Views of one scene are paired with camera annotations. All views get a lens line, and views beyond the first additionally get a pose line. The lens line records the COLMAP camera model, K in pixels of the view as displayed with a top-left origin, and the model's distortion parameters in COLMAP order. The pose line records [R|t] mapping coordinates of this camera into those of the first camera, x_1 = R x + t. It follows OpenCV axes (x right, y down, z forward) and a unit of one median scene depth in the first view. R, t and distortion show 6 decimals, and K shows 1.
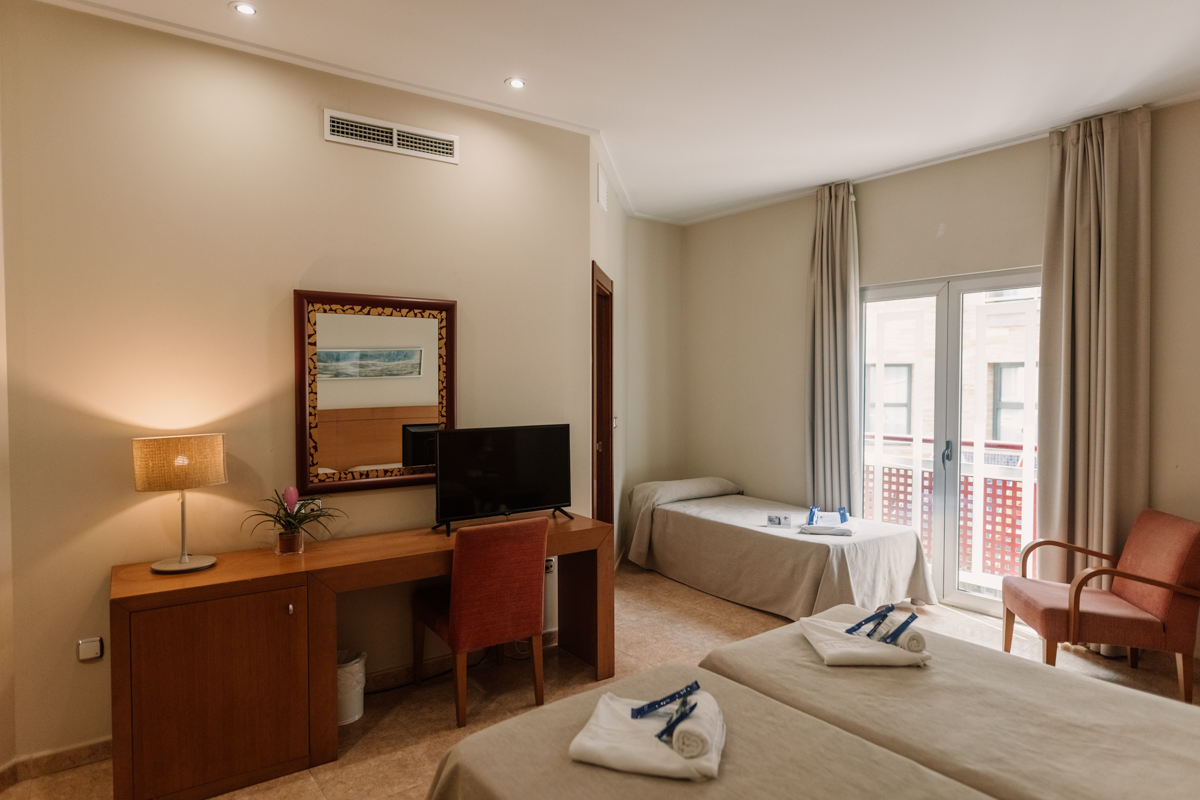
lens RADIAL K [[691.5, 0, 600.0], [0, 691.5, 400.0], [0, 0, 1]] dist [0.000954, 0.000035]
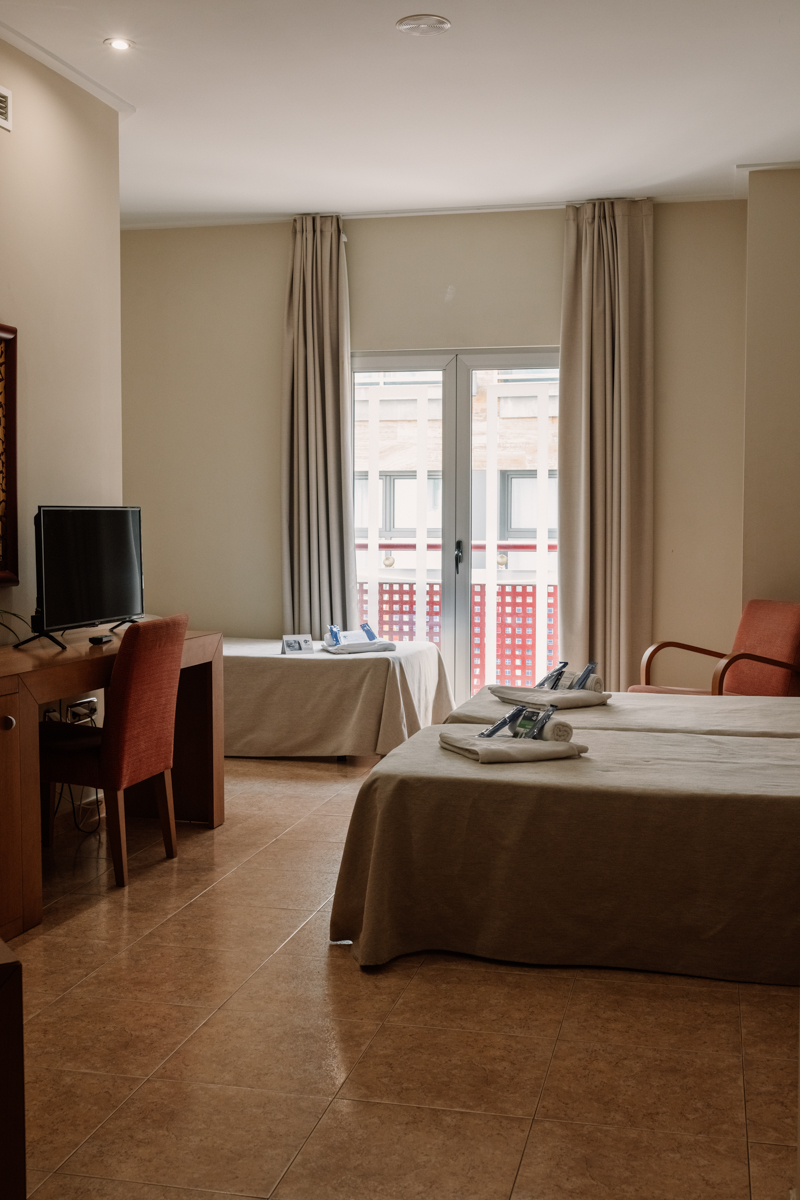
lens RADIAL K [[1348.7, 0, 400.0], [0, 1348.7, 600.0], [0, 0, 1]] dist [0.002390, -0.000363]
pose [[0.768782, -0.035679, 0.638515, -0.643888], [0.018939, 0.999275, 0.033034, 0.077868], [-0.639231, -0.013303, 0.768900, -0.250035]]
